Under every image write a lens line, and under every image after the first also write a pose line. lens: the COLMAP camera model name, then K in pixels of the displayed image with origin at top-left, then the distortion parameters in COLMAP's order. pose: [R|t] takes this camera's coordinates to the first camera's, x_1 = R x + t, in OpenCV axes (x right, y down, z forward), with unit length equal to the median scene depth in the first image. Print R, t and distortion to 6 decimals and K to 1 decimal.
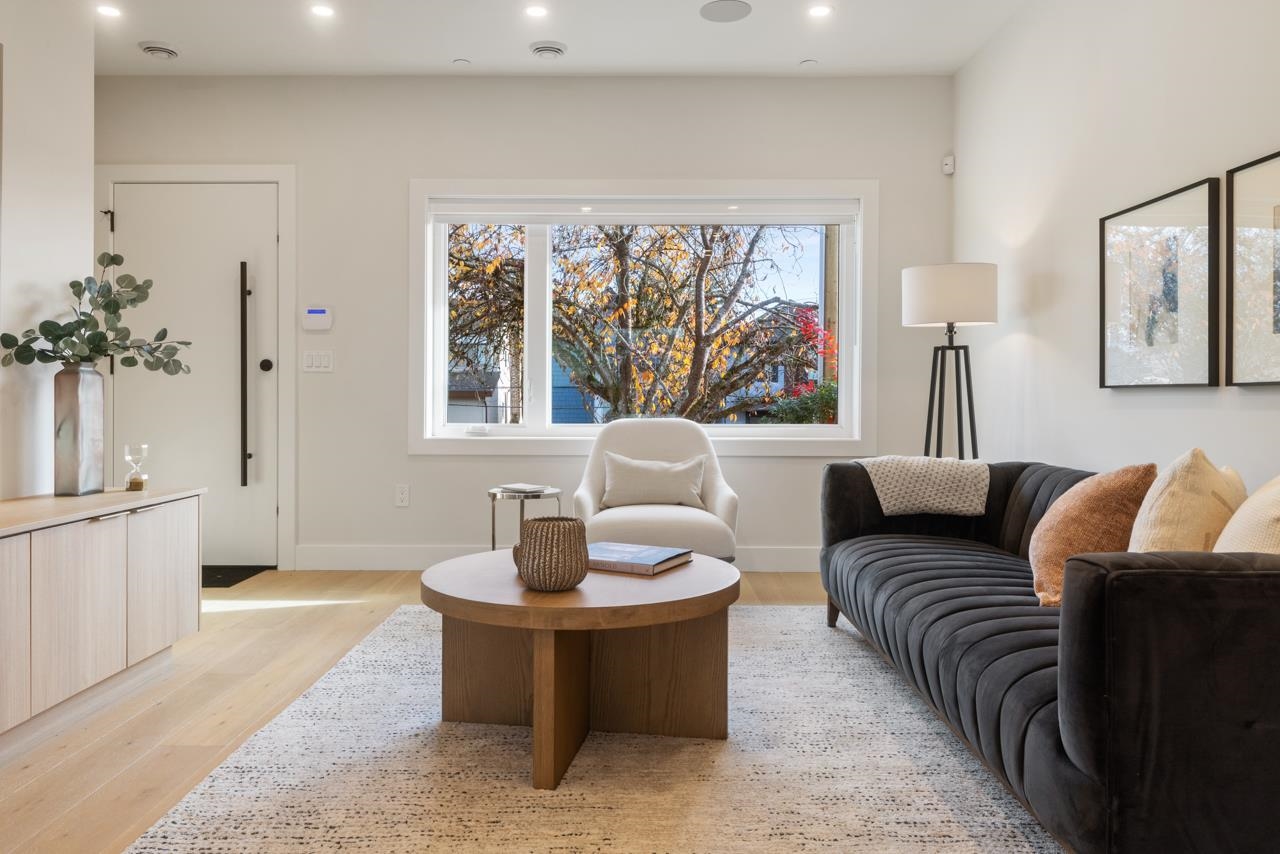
lens RADIAL K [[903.3, 0, 640.2], [0, 903.3, 403.5], [0, 0, 1]] dist [0.020520, -0.039326]
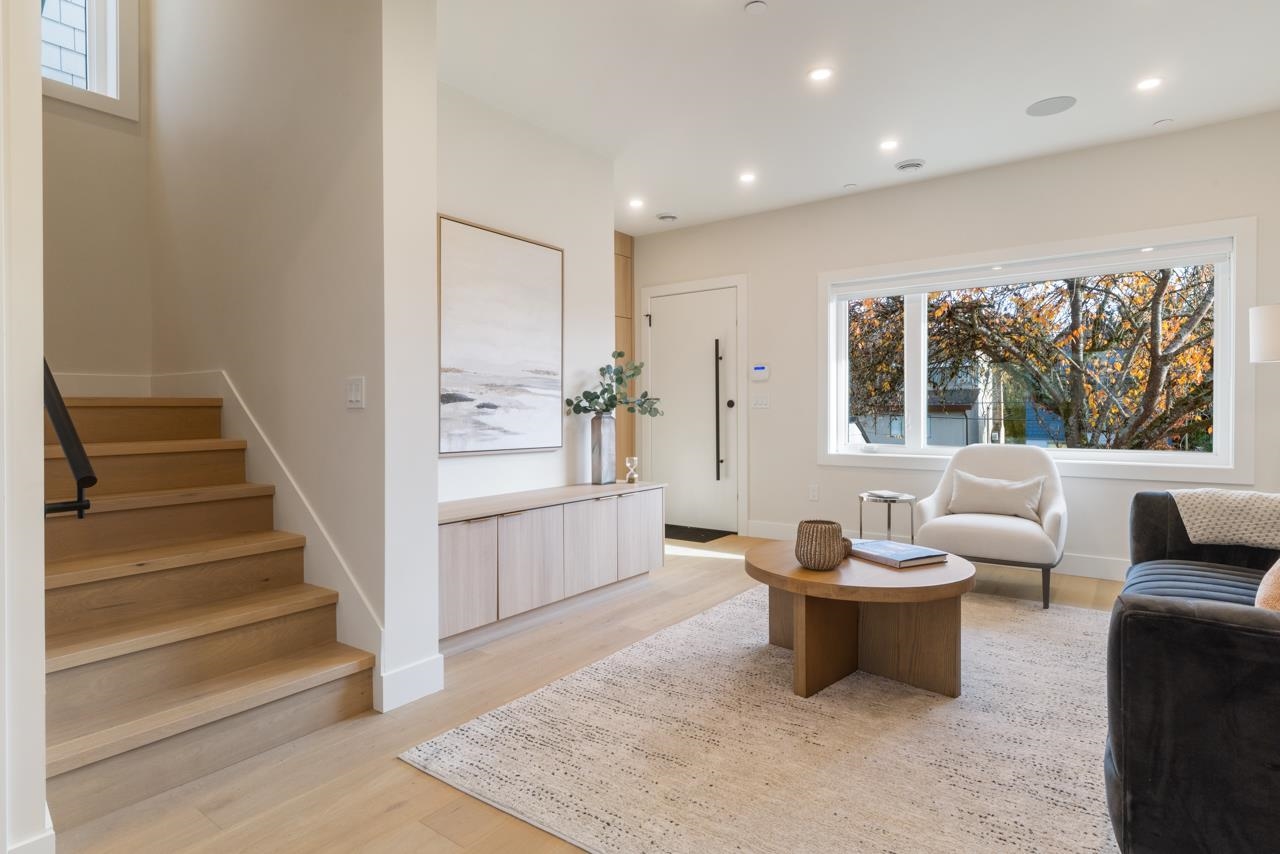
lens RADIAL K [[686.2, 0, 637.0], [0, 686.2, 416.4], [0, 0, 1]] dist [-0.002241, -0.001376]
pose [[0.798693, -0.000760, -0.601738, 0.277749], [0.004455, 0.999979, 0.004649, -0.043335], [0.601722, -0.006394, 0.798680, -0.074268]]
